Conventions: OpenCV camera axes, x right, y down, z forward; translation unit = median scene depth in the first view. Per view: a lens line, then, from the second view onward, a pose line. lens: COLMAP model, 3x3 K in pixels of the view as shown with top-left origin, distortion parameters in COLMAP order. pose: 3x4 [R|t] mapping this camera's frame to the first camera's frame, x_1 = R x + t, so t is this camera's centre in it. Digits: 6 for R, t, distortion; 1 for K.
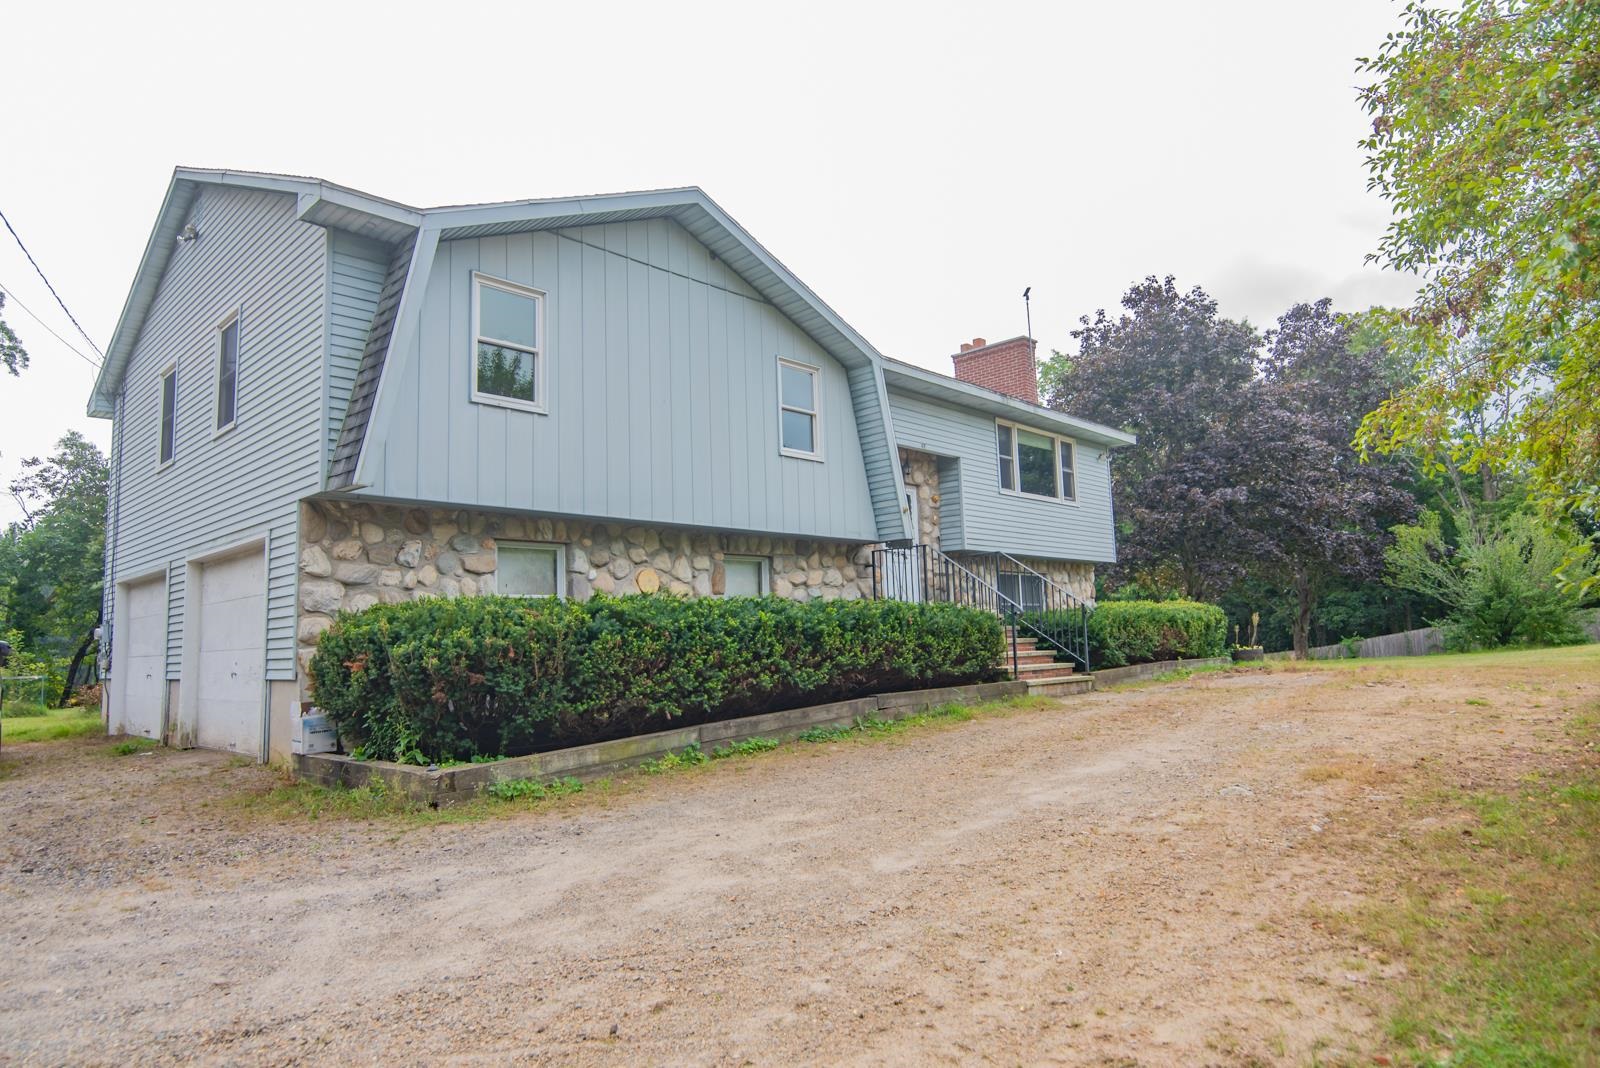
lens RADIAL K [[947.6, 0, 828.1], [0, 947.6, 537.3], [0, 0, 1]] dist [0.000305, 0.000033]
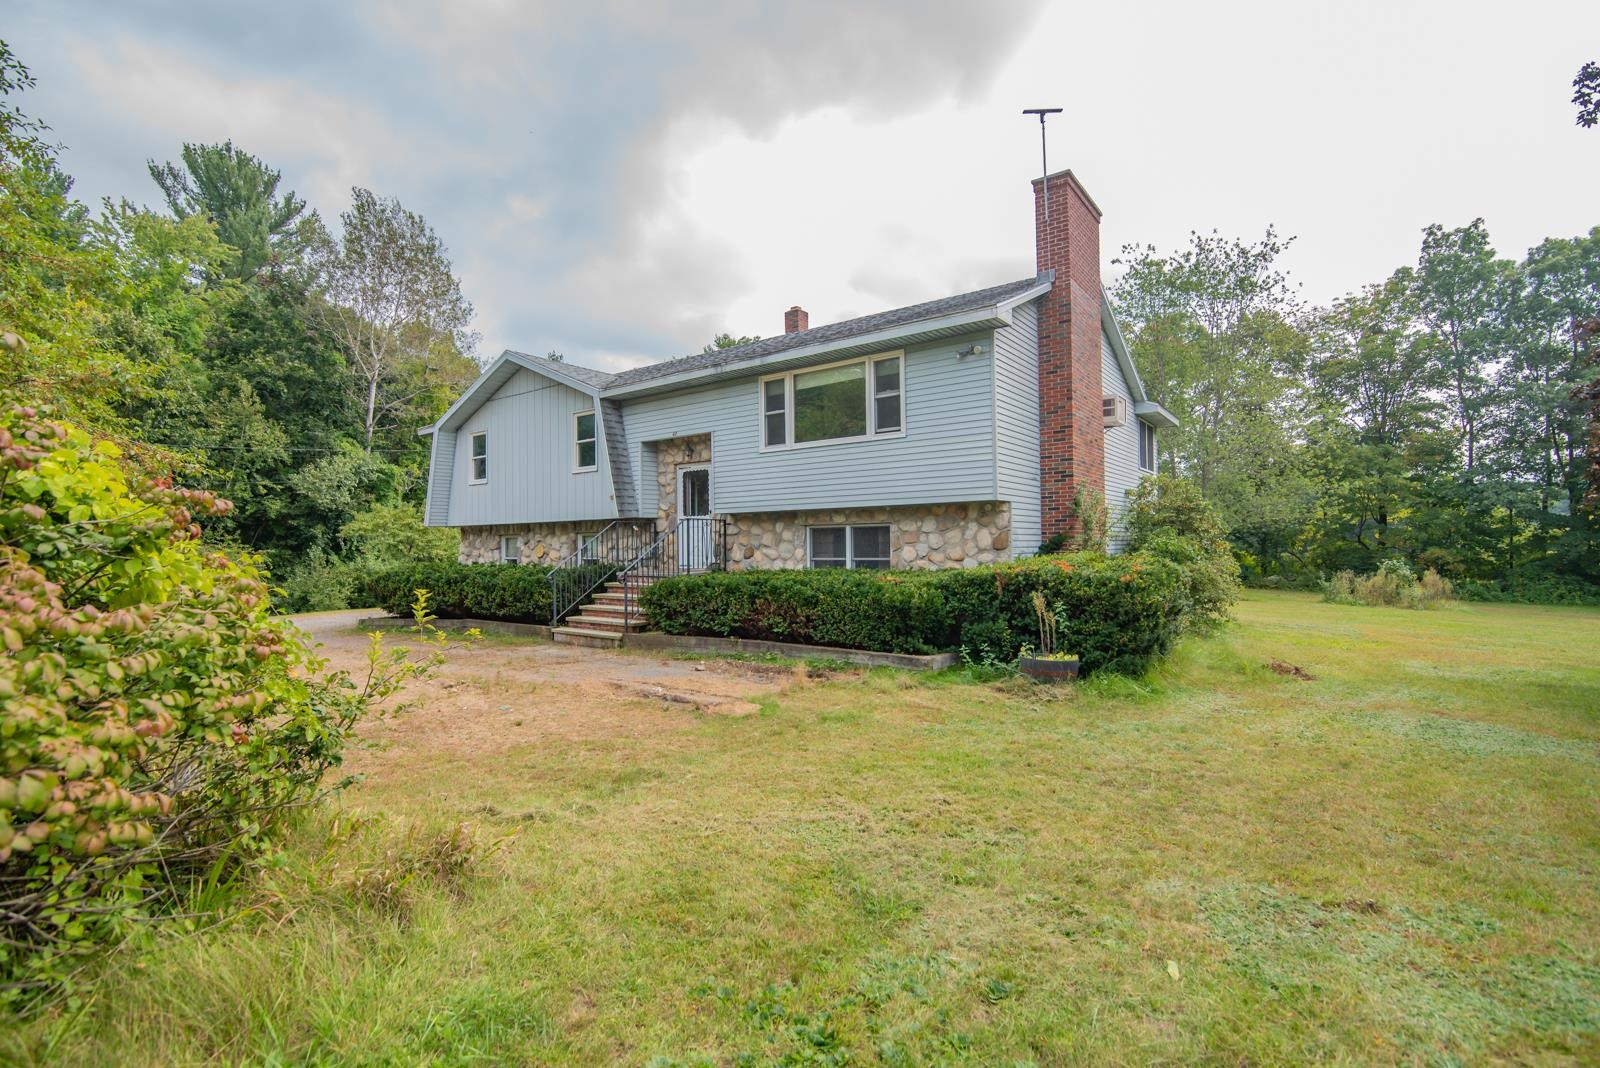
lens RADIAL K [[762.4, 0, 794.4], [0, 762.4, 540.2], [0, 0, 1]] dist [-0.017948, -0.000079]
pose [[0.084810, 0.024274, -0.996101, 1.474950], [0.118891, 0.992315, 0.034304, 0.033431], [0.989279, -0.121337, 0.081273, 1.415739]]
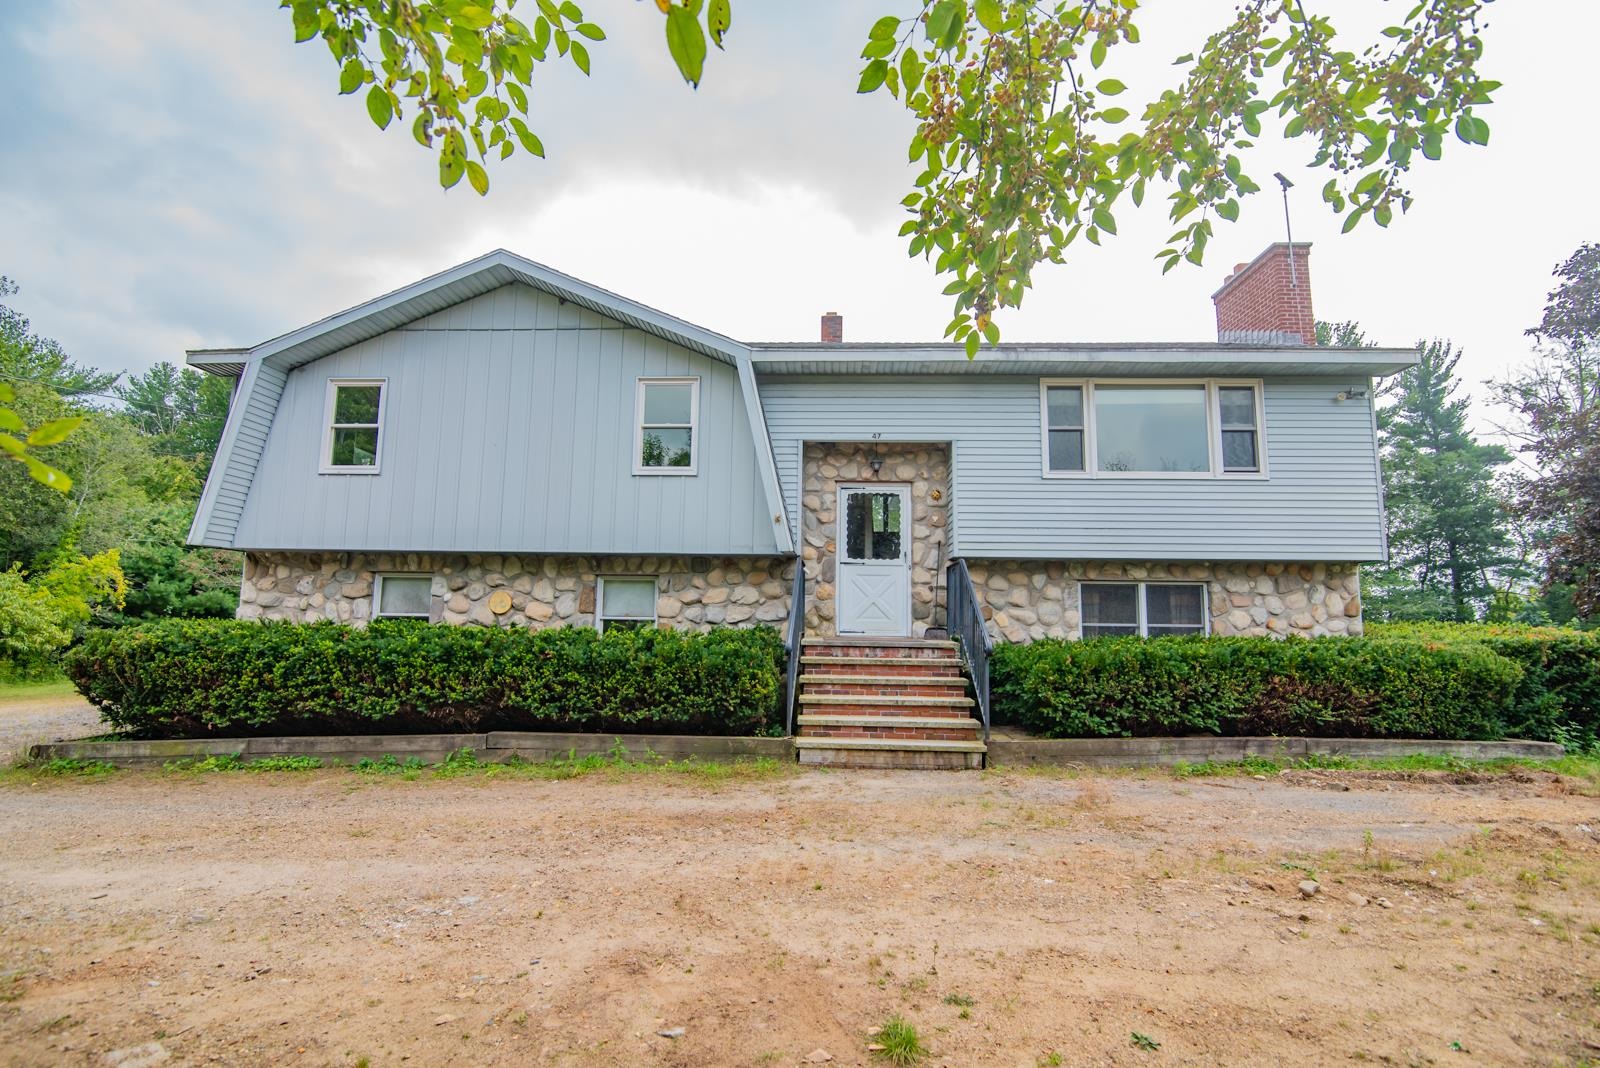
lens RADIAL K [[753.5, 0, 800.9], [0, 753.5, 538.7], [0, 0, 1]] dist [-0.016726, 0.000431]
pose [[0.648356, -0.046539, -0.759914, 0.747245], [0.049231, 0.998604, -0.019153, 0.004947], [0.759744, -0.024993, 0.649742, 0.691256]]
